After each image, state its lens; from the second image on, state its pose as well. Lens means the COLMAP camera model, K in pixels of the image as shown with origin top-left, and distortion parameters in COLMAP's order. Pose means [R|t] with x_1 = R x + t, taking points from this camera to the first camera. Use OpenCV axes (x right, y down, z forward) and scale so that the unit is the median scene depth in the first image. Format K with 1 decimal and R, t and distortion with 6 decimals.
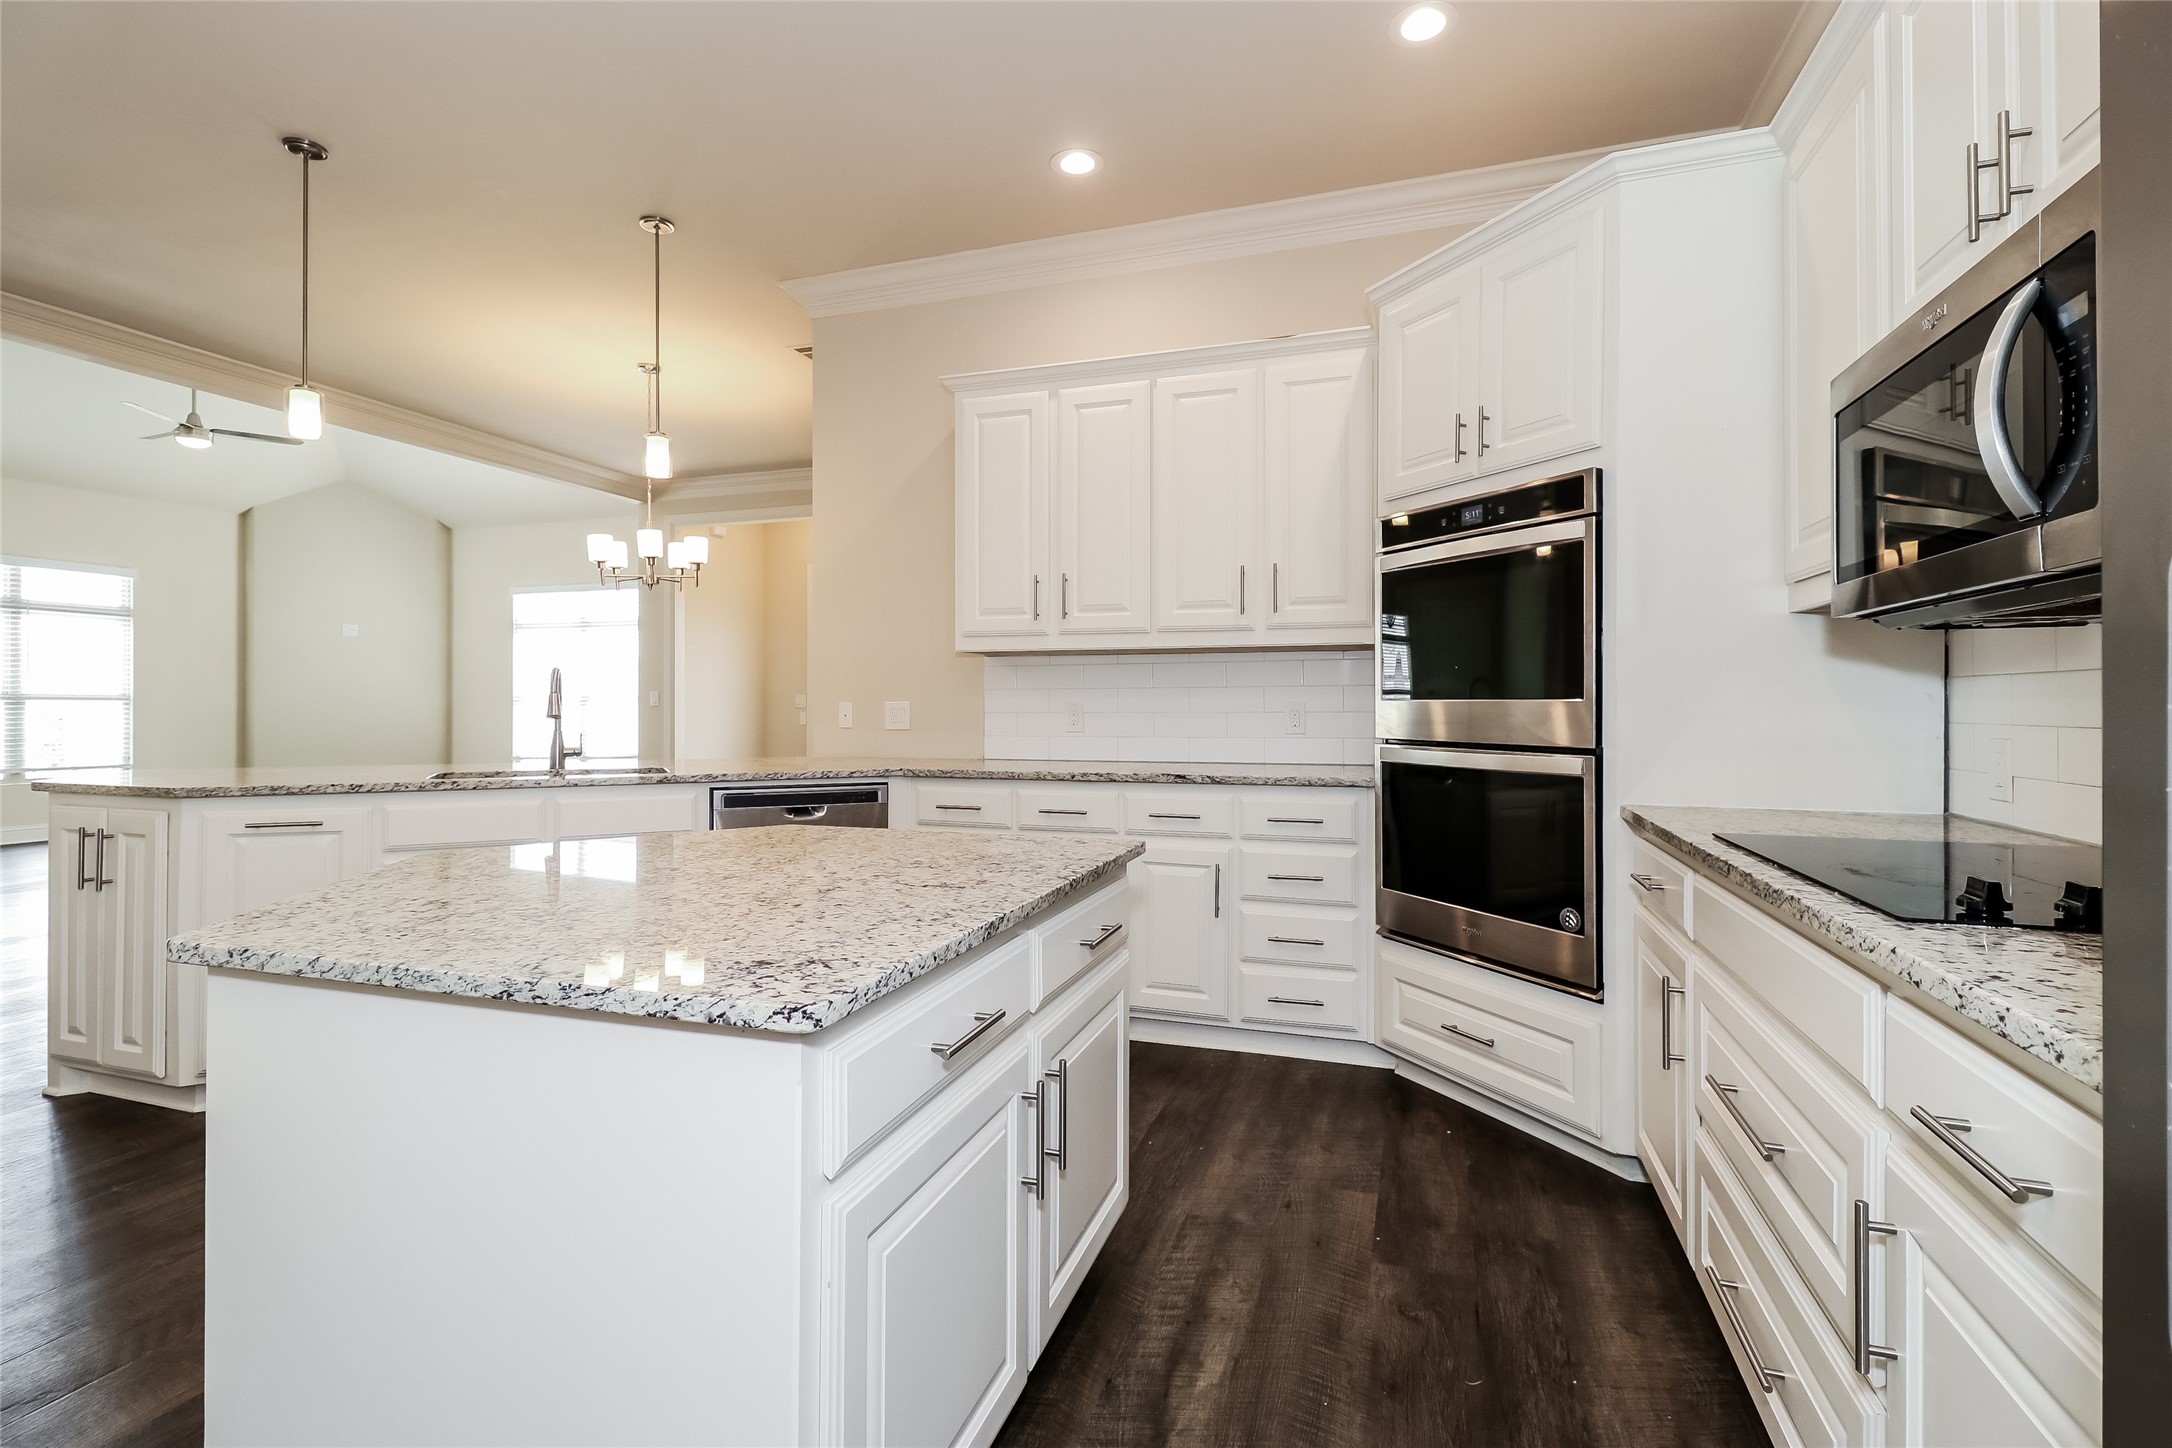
lens RADIAL K [[1007.7, 0, 1086.1], [0, 1007.7, 706.0], [0, 0, 1]] dist [0.001981, -0.000076]
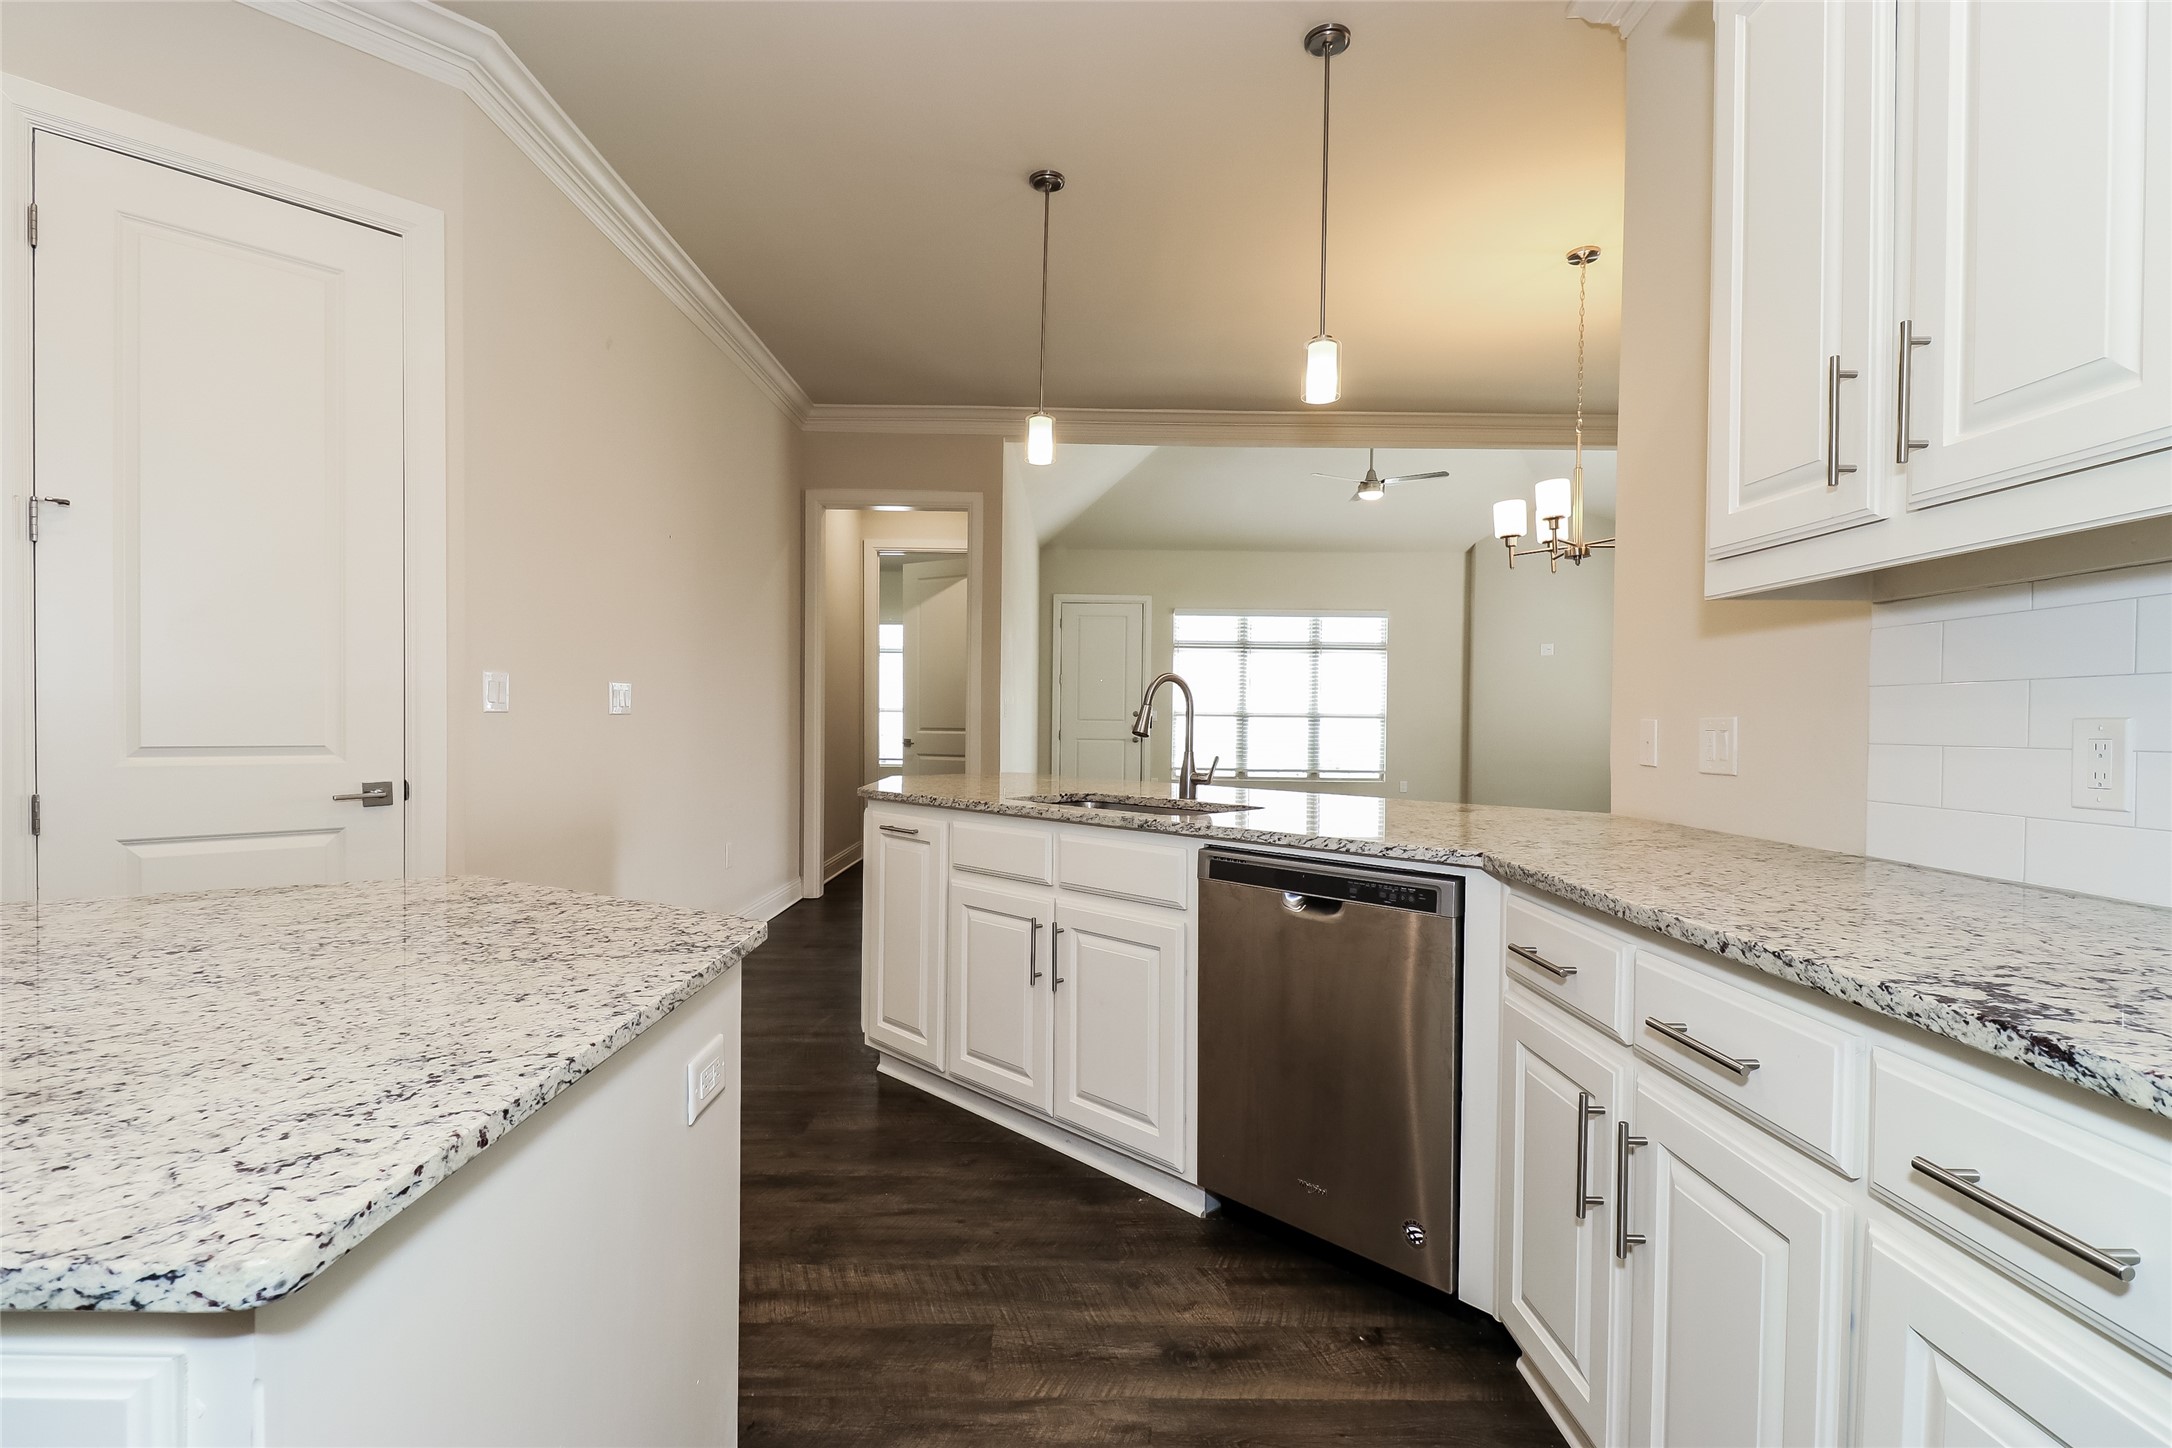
lens RADIAL K [[996.7, 0, 1078.1], [0, 996.7, 743.6], [0, 0, 1]] dist [-0.000426, -0.000009]
pose [[0.313834, 0.025114, -0.949146, 0.214651], [-0.009627, 0.999683, 0.023267, 0.000274], [0.949429, 0.001836, 0.313976, 0.686003]]
